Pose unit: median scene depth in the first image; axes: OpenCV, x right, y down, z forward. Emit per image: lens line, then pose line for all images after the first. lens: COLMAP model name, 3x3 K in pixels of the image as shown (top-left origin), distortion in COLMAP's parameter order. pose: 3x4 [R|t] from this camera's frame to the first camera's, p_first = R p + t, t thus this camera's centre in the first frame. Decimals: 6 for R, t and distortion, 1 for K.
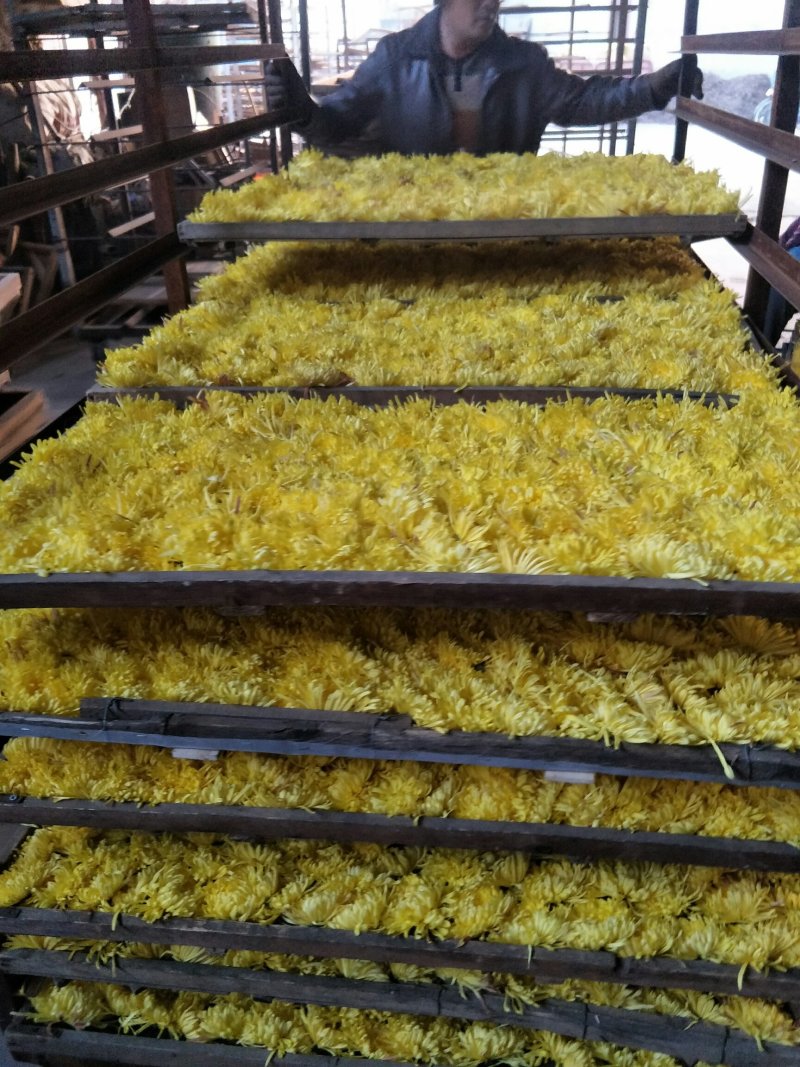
lens RADIAL K [[853.8, 0, 400.0], [0, 853.8, 533.5], [0, 0, 1]] dist [0.048906, -0.066626]
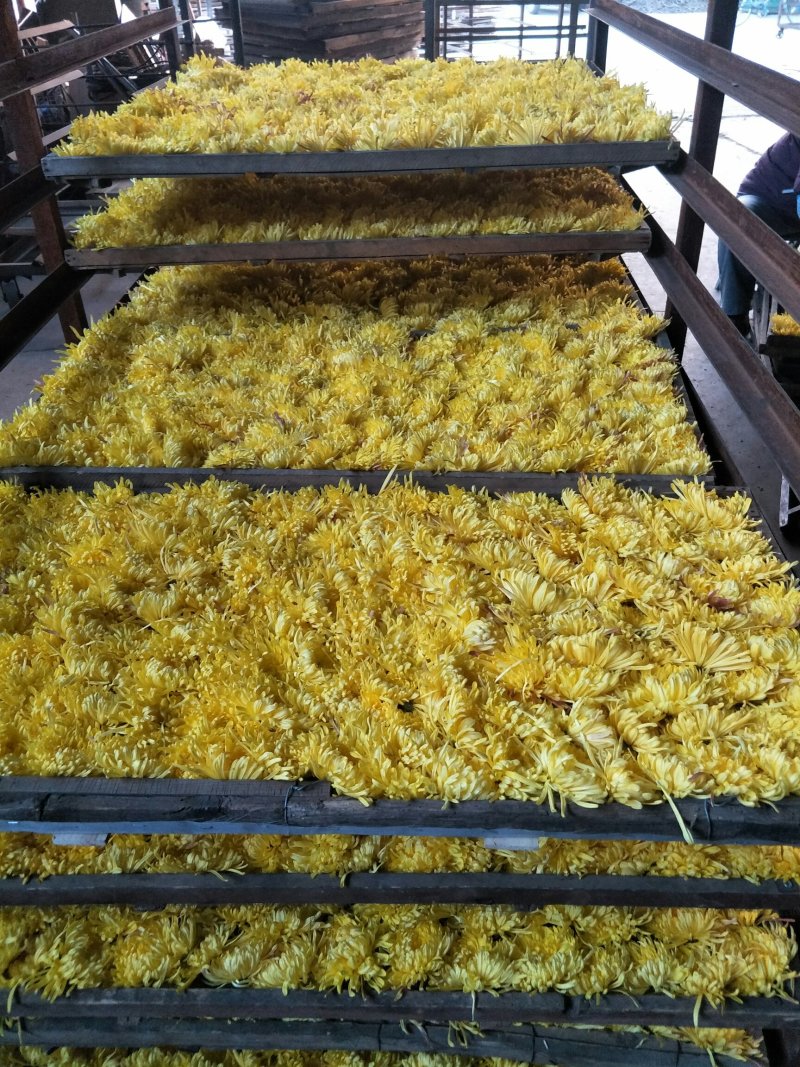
lens RADIAL K [[853.8, 0, 400.0], [0, 853.8, 533.5], [0, 0, 1]] dist [0.048906, -0.066626]
pose [[0.995573, -0.050534, 0.079253, 0.023993], [0.042388, 0.993952, 0.101305, -0.106884], [-0.083893, -0.097497, 0.991694, 0.135436]]
